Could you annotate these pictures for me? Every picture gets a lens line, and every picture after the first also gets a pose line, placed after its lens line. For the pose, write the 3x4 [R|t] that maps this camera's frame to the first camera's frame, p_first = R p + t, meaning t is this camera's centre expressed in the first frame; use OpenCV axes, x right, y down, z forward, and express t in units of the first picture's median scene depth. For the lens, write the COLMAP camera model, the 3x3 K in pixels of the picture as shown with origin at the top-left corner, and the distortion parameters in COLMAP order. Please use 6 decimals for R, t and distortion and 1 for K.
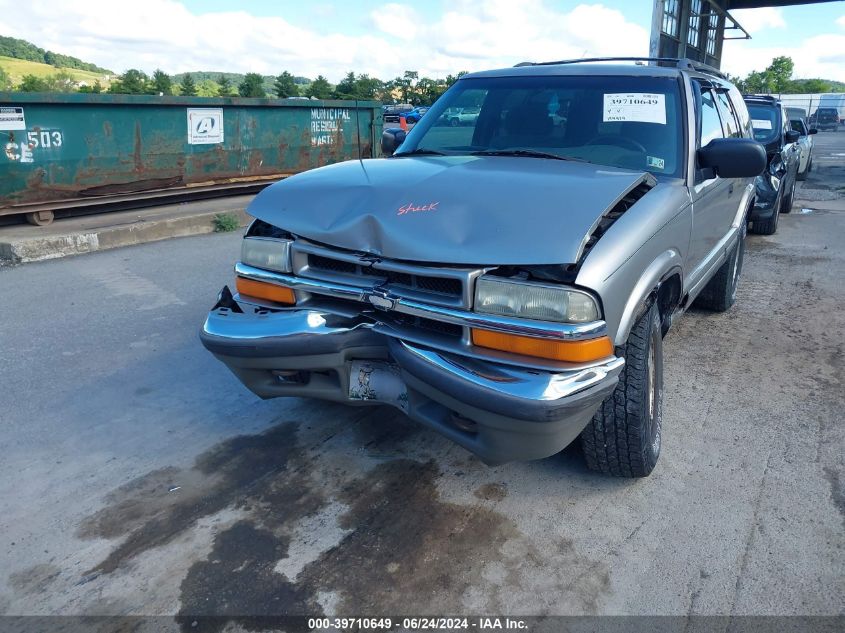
lens RADIAL K [[668.3, 0, 422.5], [0, 668.3, 316.5], [0, 0, 1]] dist [-0.034396, 0.038911]
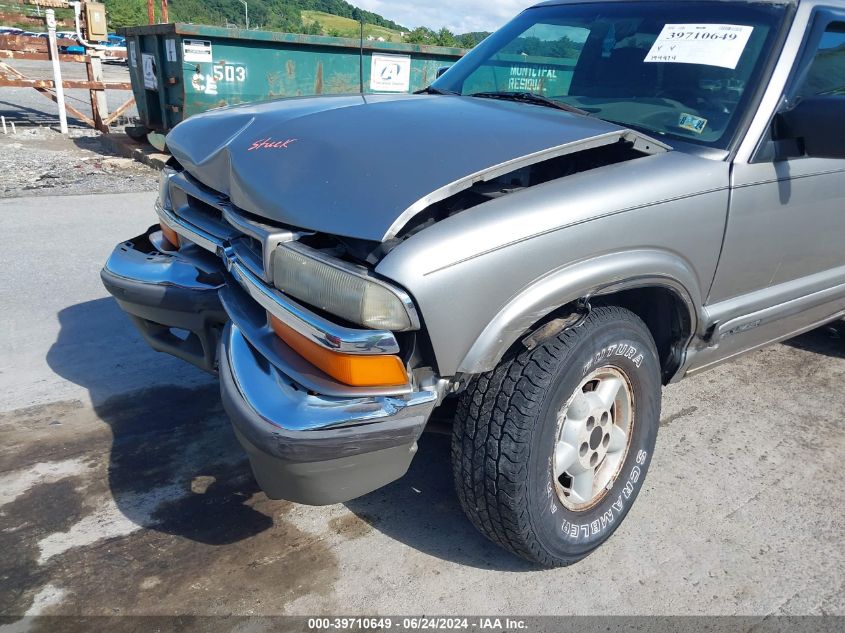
lens RADIAL K [[668.3, 0, 422.5], [0, 668.3, 316.5], [0, 0, 1]] dist [-0.034396, 0.038911]
pose [[0.926179, 0.180659, -0.330991, 0.139095], [-0.164954, 0.983431, 0.075194, -0.016920], [0.339092, -0.015044, 0.940633, 0.104758]]
